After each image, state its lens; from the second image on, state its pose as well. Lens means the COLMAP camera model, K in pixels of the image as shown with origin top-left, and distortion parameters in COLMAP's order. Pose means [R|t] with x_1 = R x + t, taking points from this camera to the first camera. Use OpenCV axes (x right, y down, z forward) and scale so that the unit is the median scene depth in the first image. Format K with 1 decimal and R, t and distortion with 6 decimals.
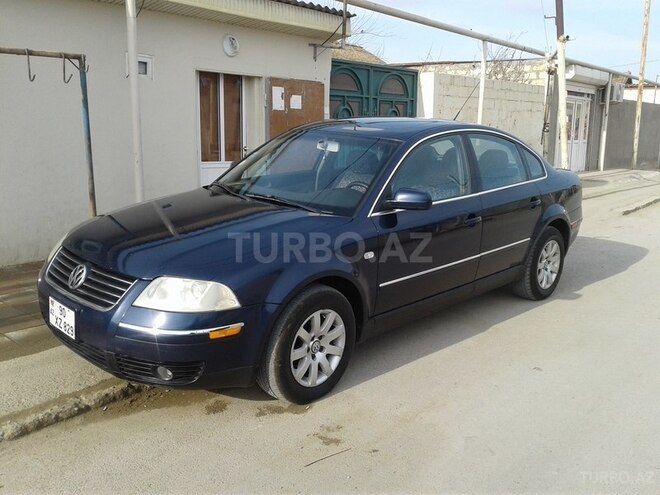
lens RADIAL K [[638.6, 0, 330.0], [0, 638.6, 247.5], [0, 0, 1]] dist [0.047536, -0.010914]
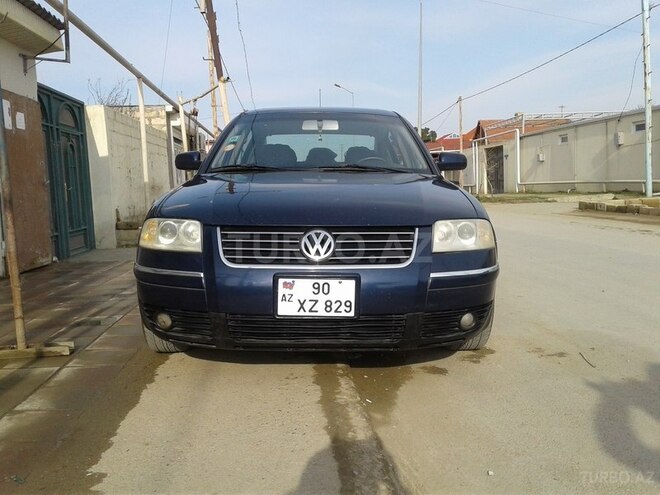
lens RADIAL K [[638.6, 0, 330.0], [0, 638.6, 247.5], [0, 0, 1]] dist [0.047536, -0.010914]
pose [[0.692742, -0.111850, 0.712459, -0.385043], [0.190410, 0.981212, -0.031098, 0.030840], [-0.695595, 0.157203, 0.701024, 0.177792]]
